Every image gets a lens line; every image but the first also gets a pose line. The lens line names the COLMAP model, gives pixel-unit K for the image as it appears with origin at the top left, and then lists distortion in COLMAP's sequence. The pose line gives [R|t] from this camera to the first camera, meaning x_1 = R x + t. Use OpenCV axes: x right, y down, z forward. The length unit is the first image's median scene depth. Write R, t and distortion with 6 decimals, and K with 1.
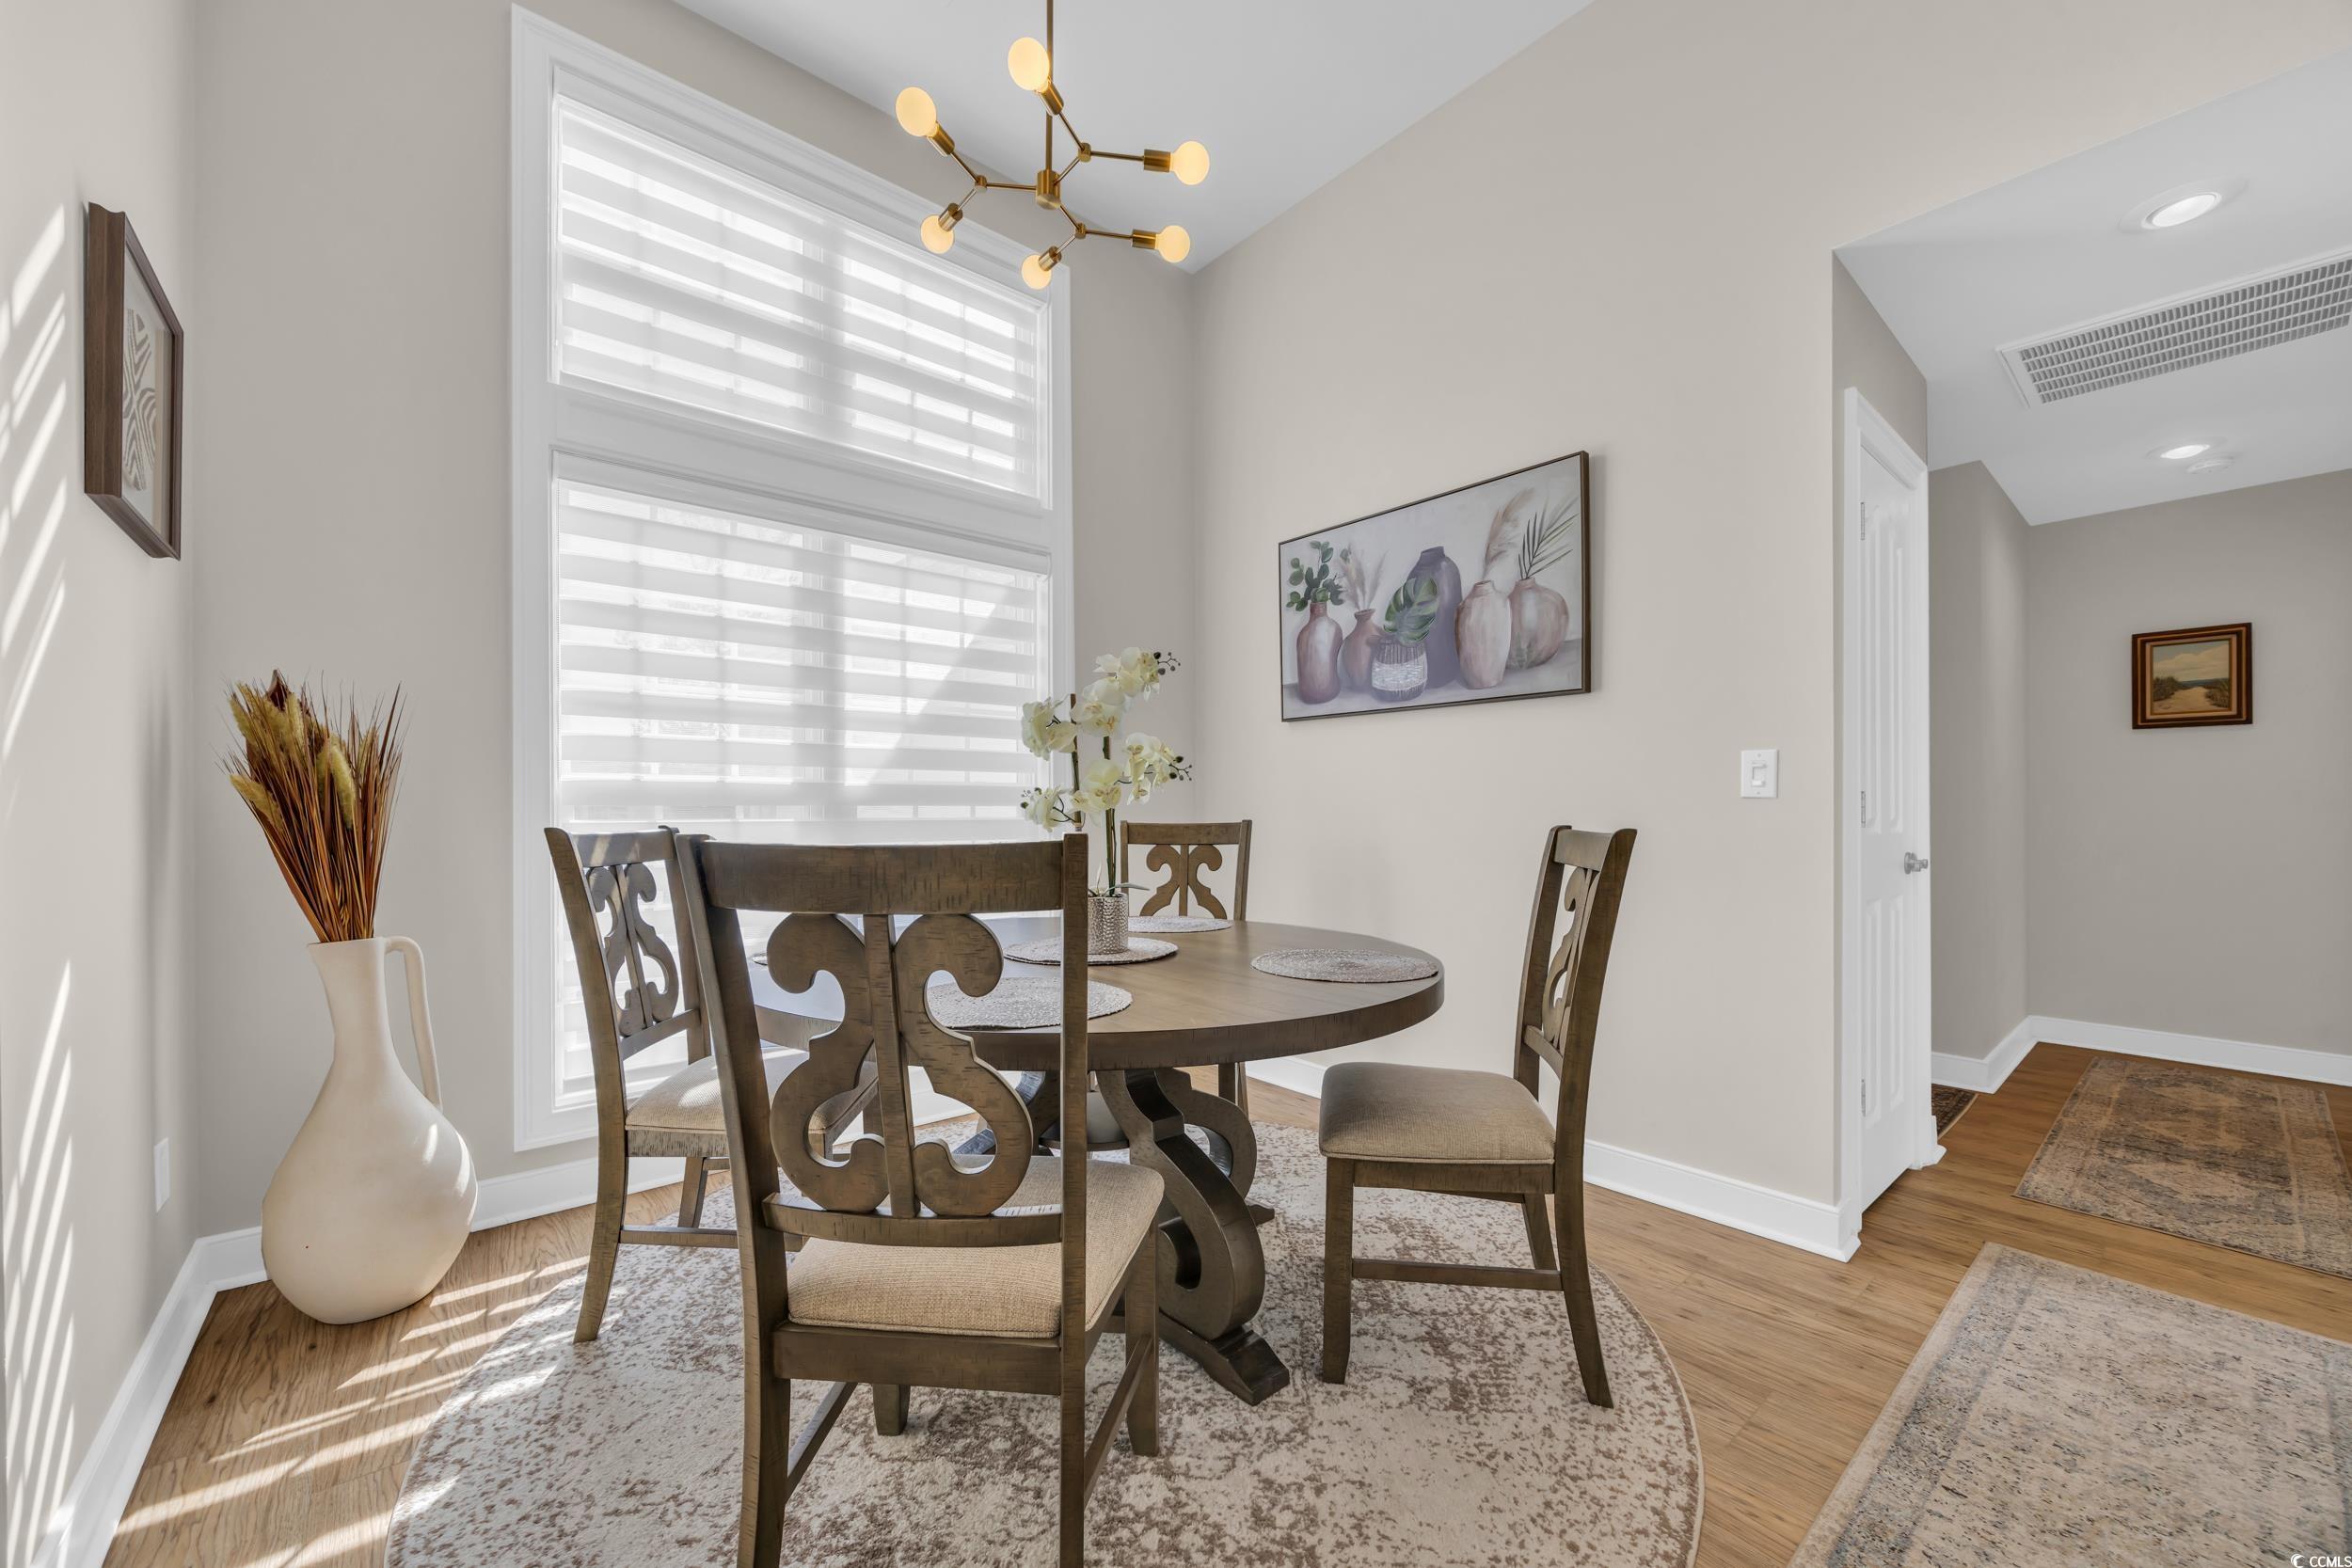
lens RADIAL K [[889.9, 0, 1174.8], [0, 889.9, 805.3], [0, 0, 1]] dist [-0.000674, 0.000044]
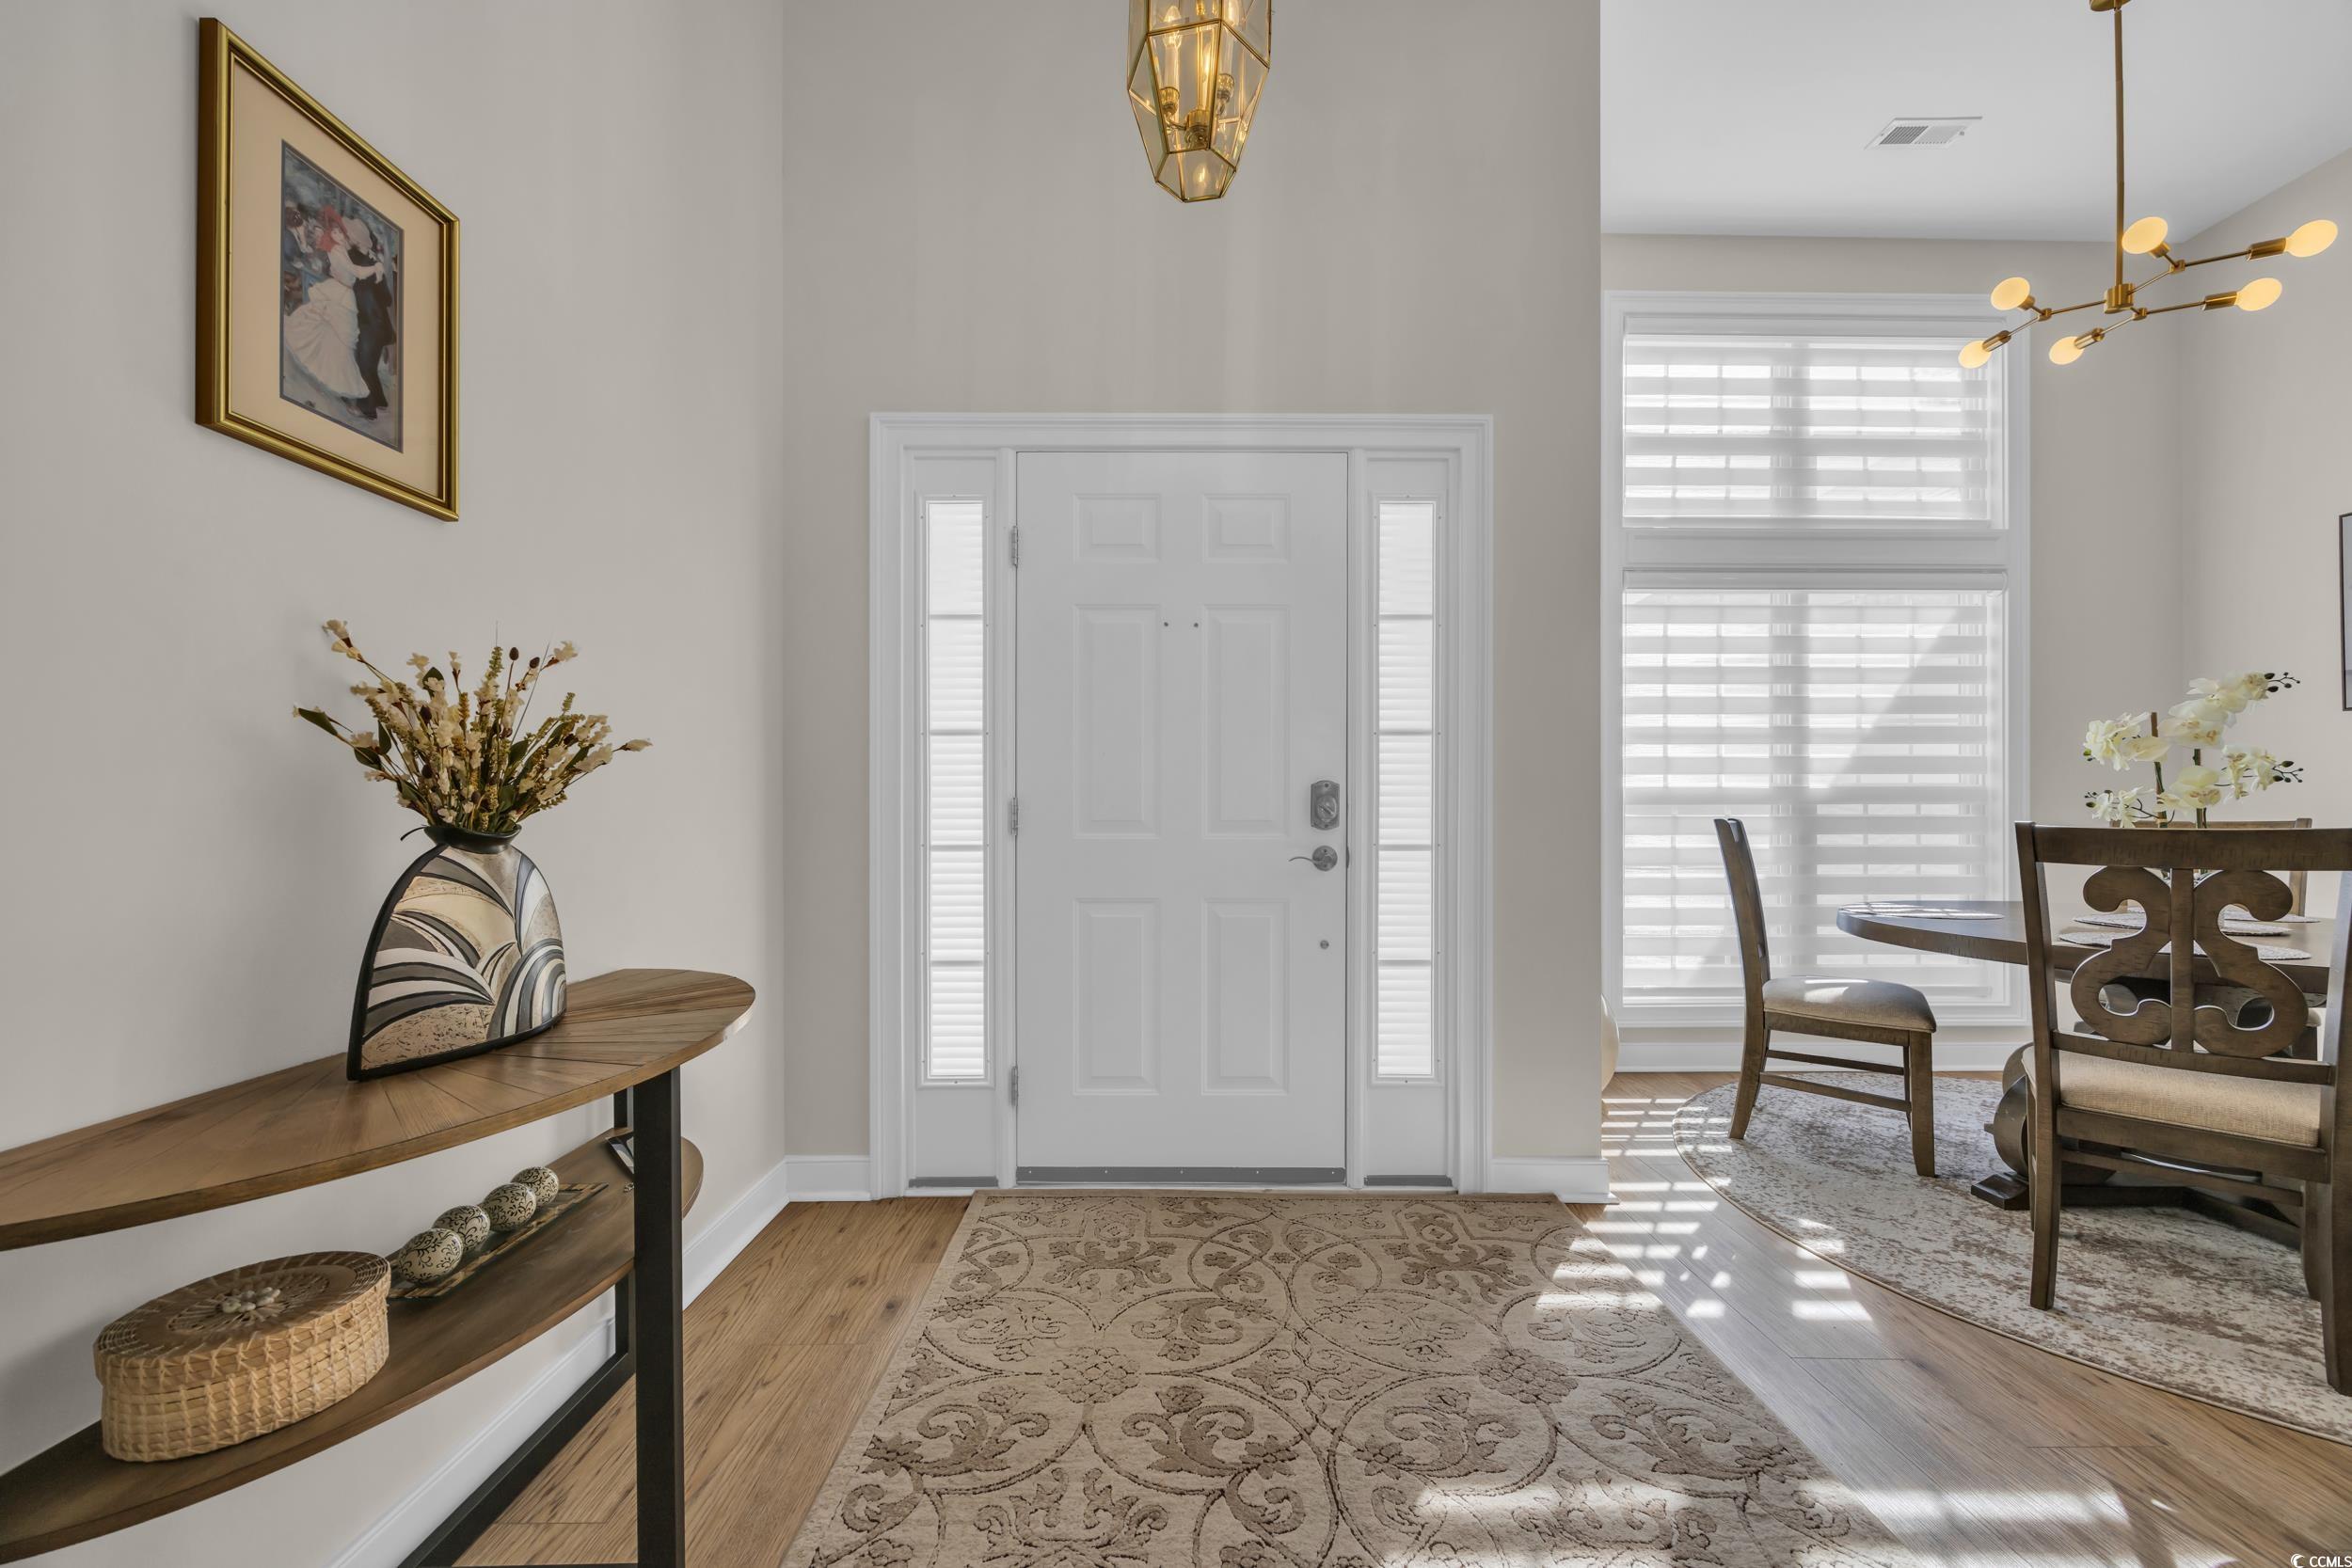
lens RADIAL K [[895.7, 0, 1188.8], [0, 895.7, 804.7], [0, 0, 1]] dist [-0.001985, -0.000193]
pose [[0.769936, 0.001301, -0.638120, -0.249235], [0.000037, 0.999998, 0.002083, -0.001920], [0.638121, -0.001627, 0.769934, -0.549402]]
